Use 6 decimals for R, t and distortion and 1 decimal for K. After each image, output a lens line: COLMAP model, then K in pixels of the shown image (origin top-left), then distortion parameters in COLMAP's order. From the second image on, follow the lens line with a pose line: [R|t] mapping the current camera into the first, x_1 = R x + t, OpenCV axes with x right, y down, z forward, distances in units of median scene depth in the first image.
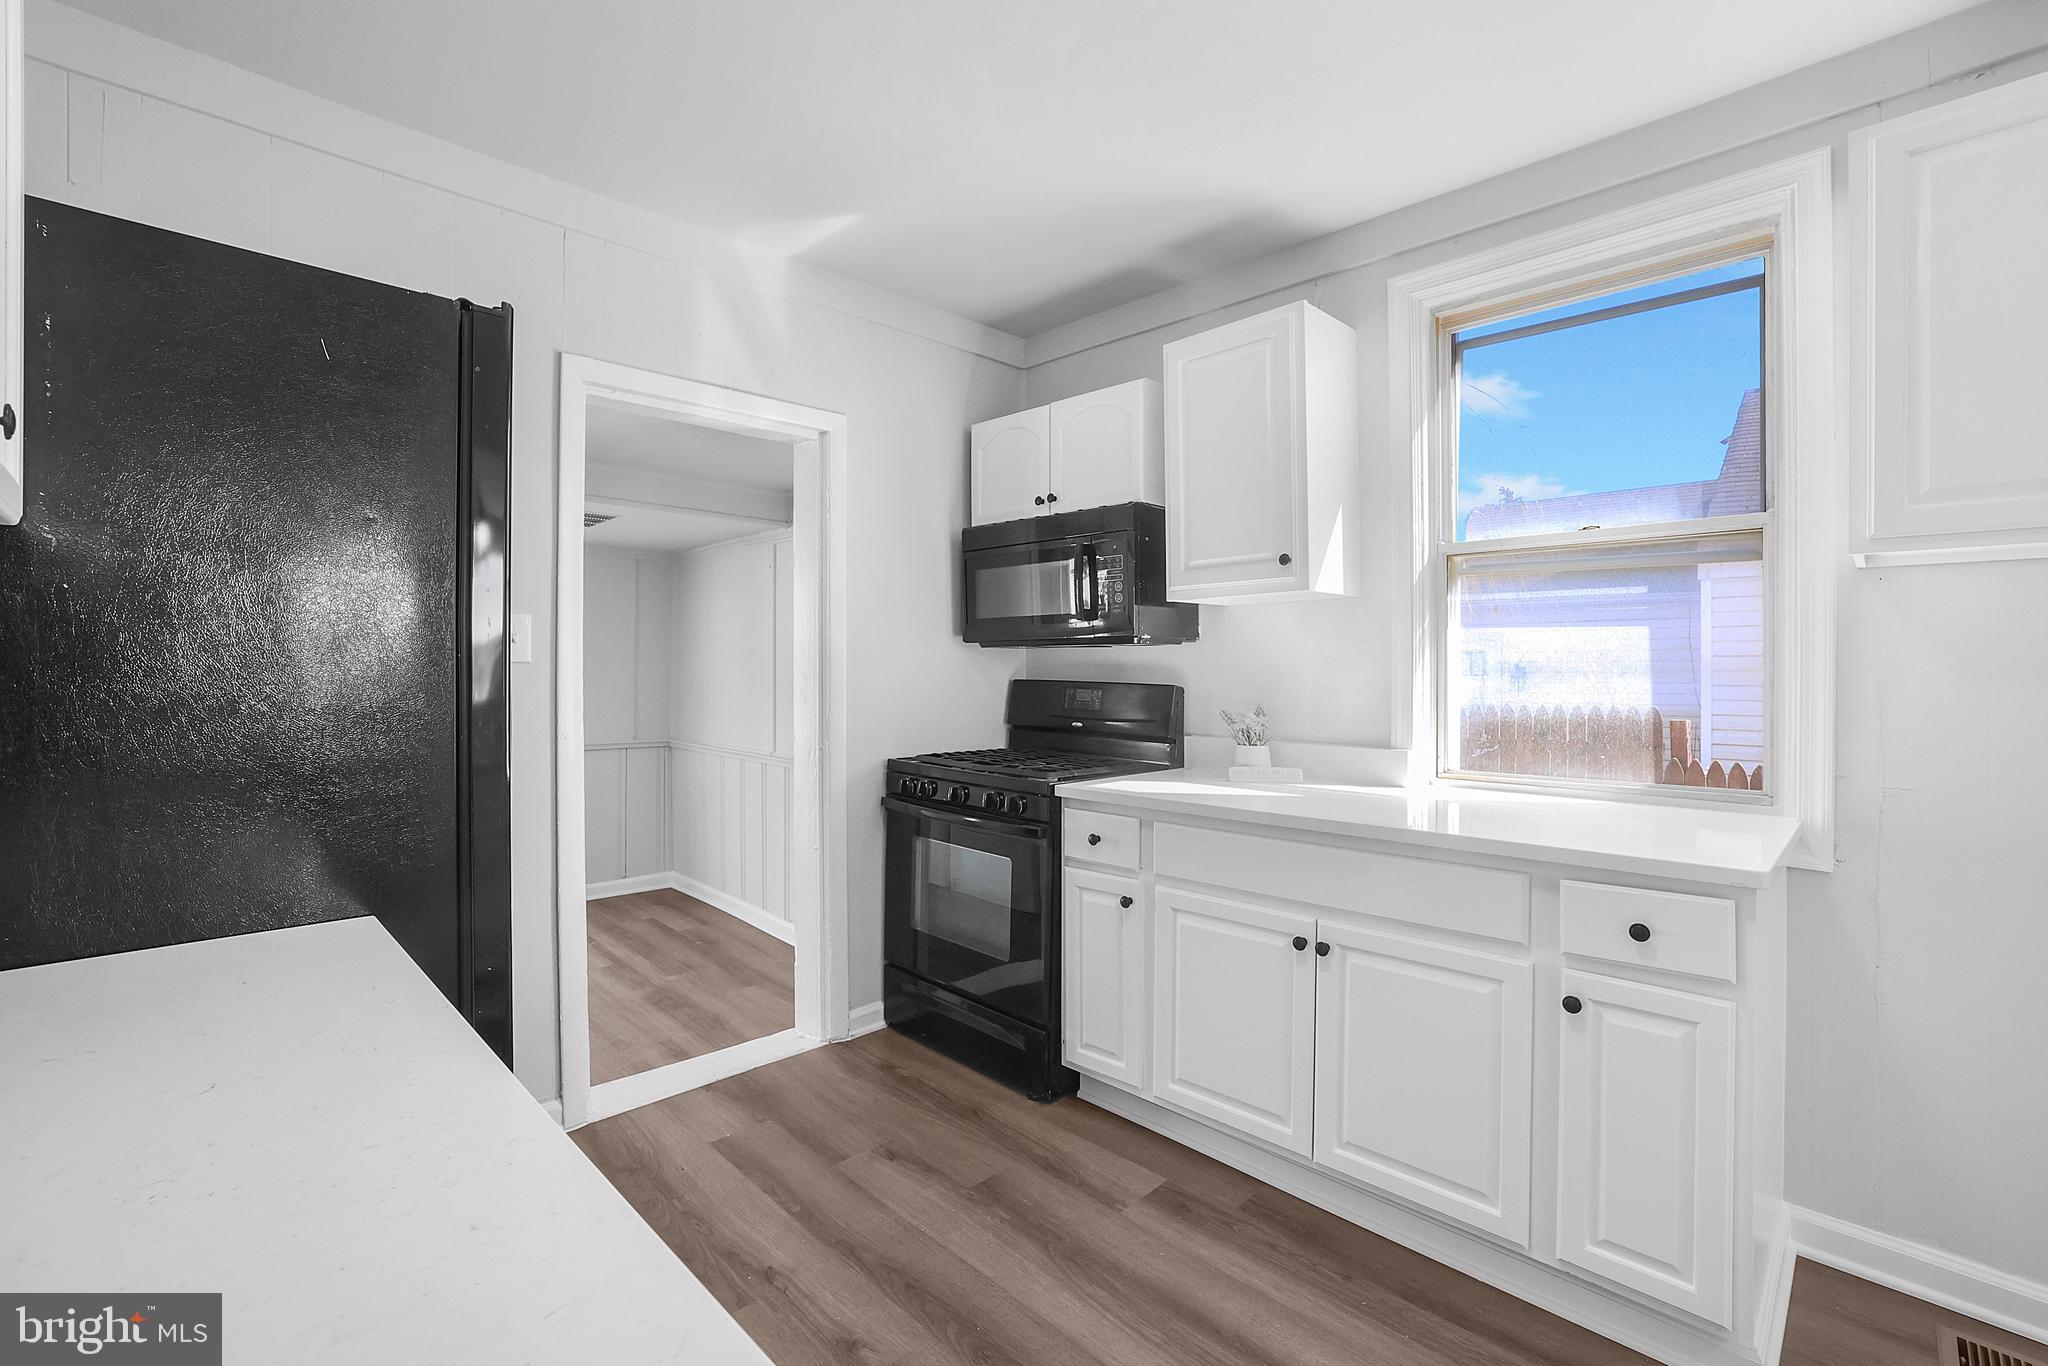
lens RADIAL K [[923.6, 0, 1024.0], [0, 923.6, 683.0], [0, 0, 1]] dist [-0.000550, -0.000247]
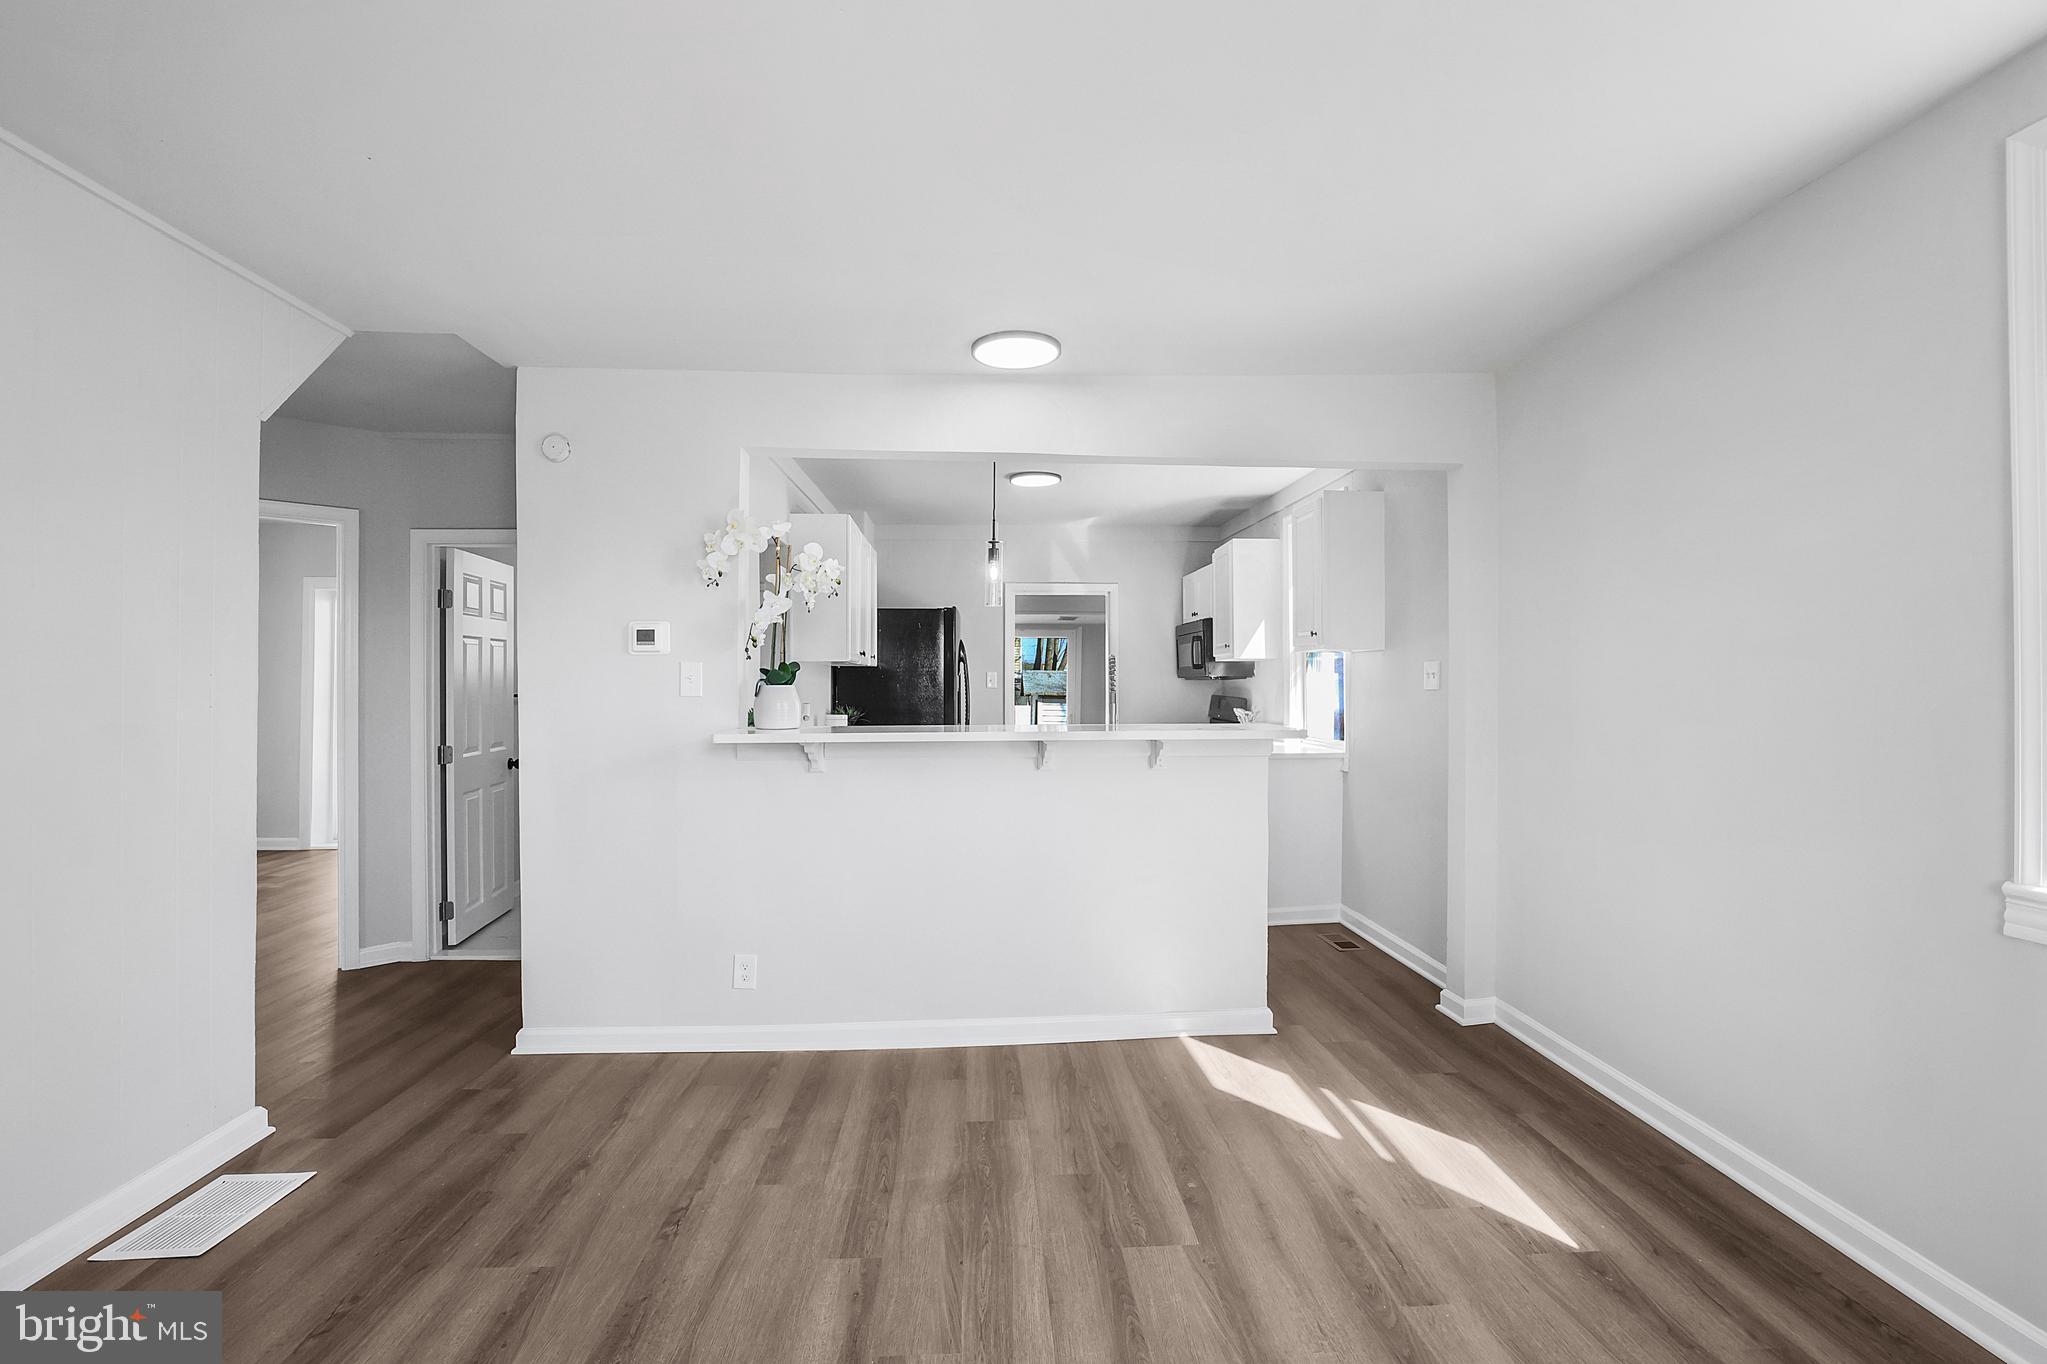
lens RADIAL K [[890.7, 0, 1011.2], [0, 890.7, 682.1], [0, 0, 1]] dist [-0.047811, 0.019445]
pose [[0.747188, -0.010695, -0.664527, 1.253144], [-0.001438, 0.999842, -0.017707, 0.002336], [0.664611, 0.014186, 0.747055, -0.993317]]
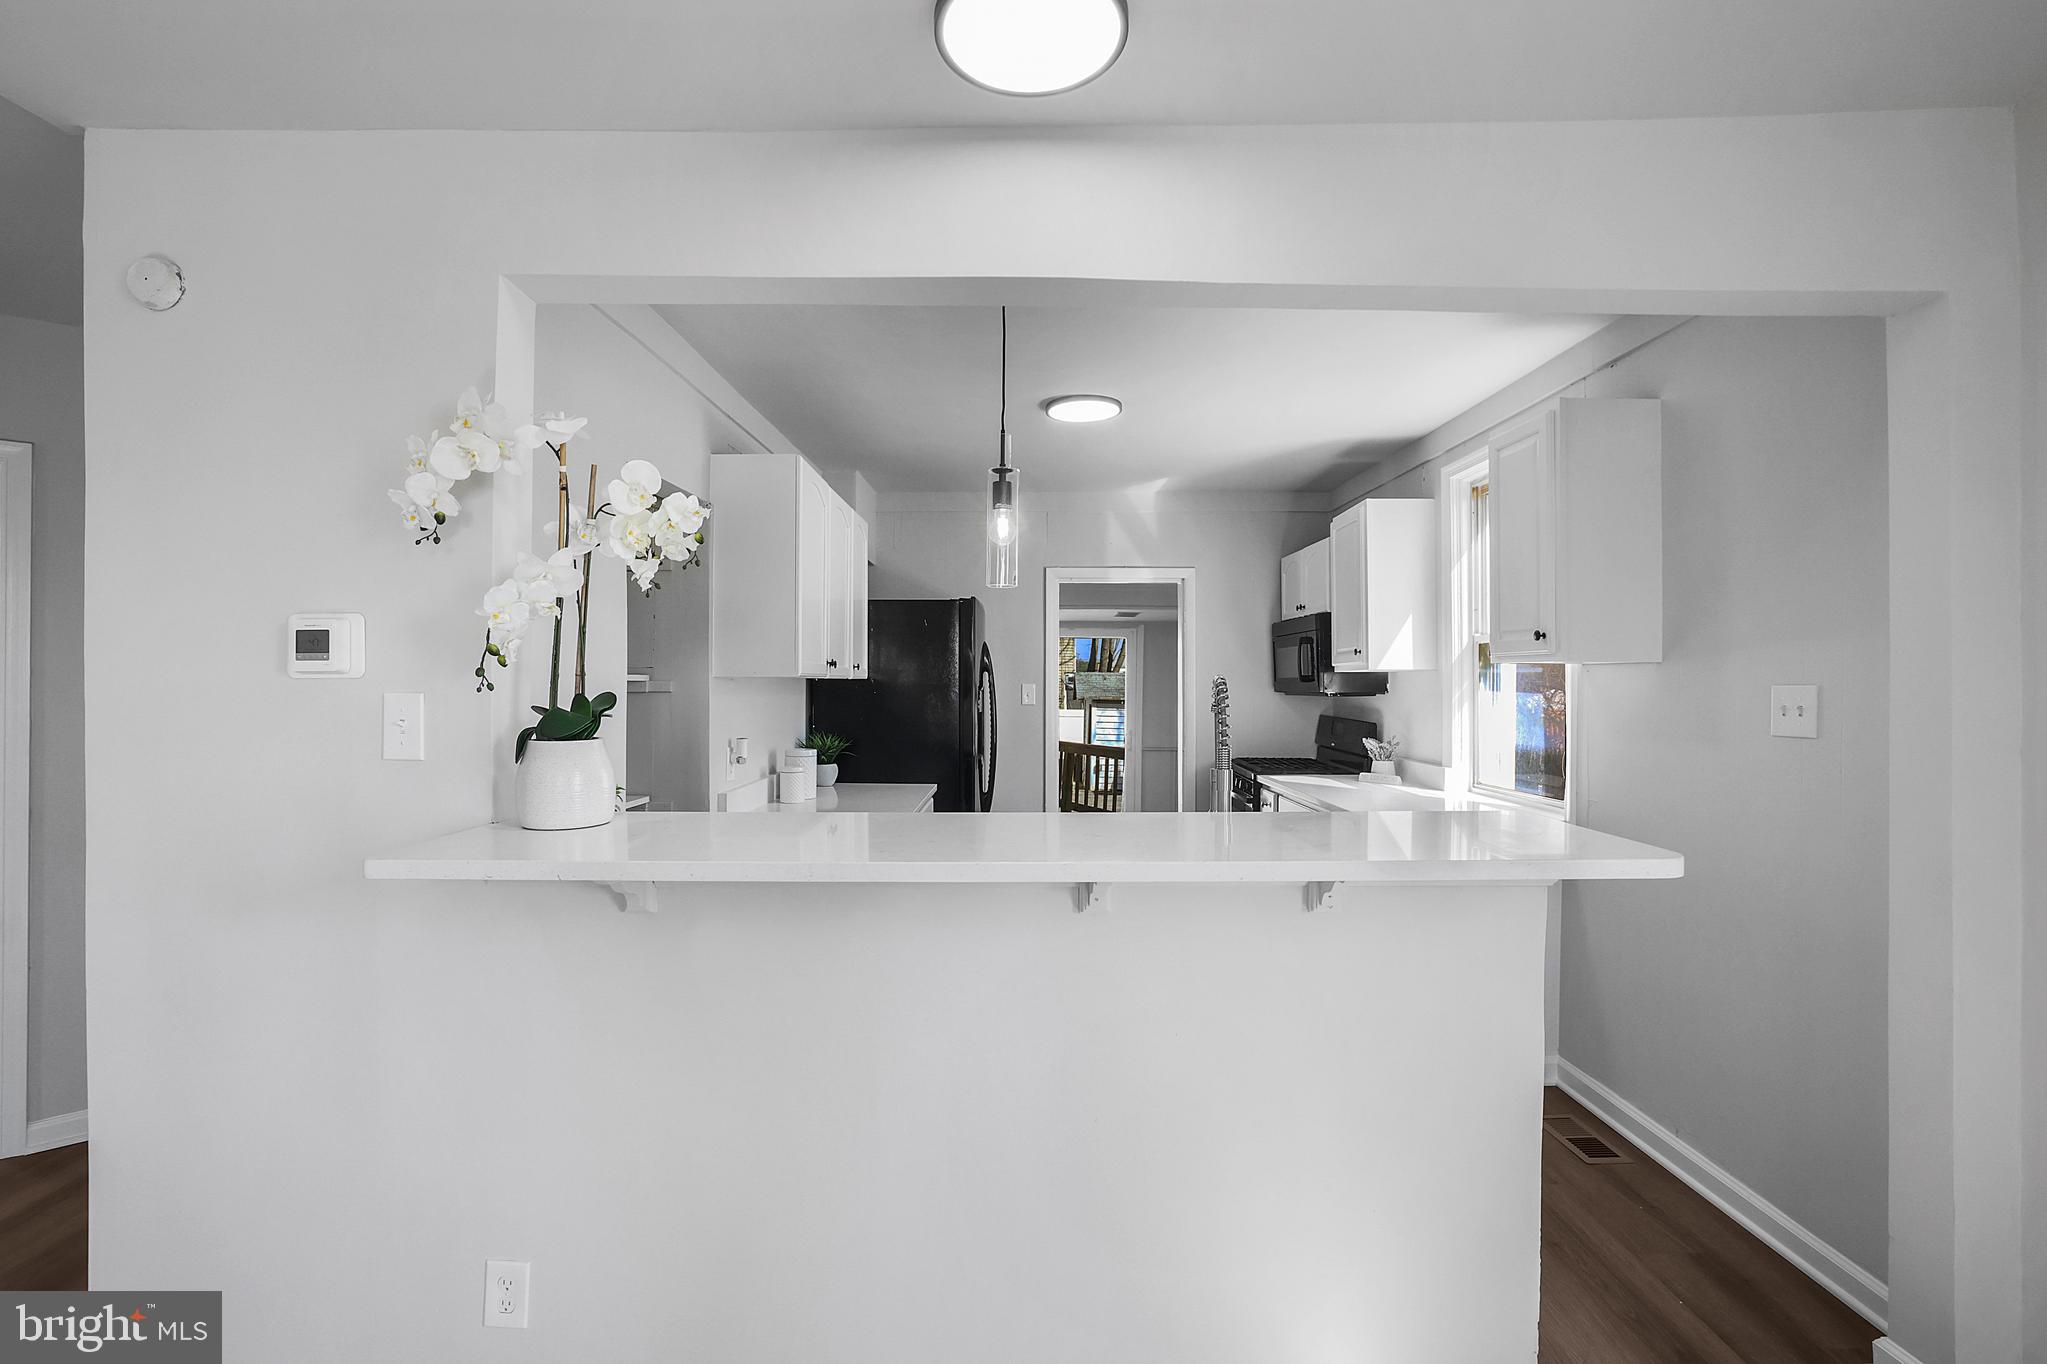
lens RADIAL K [[890.7, 0, 1011.2], [0, 890.7, 682.1], [0, 0, 1]] dist [-0.047811, 0.019445]
pose [[0.704887, -0.007843, -0.709277, 0.887806], [-0.004813, 0.999863, -0.015839, -0.042723], [0.709304, 0.014578, 0.704752, -0.544415]]
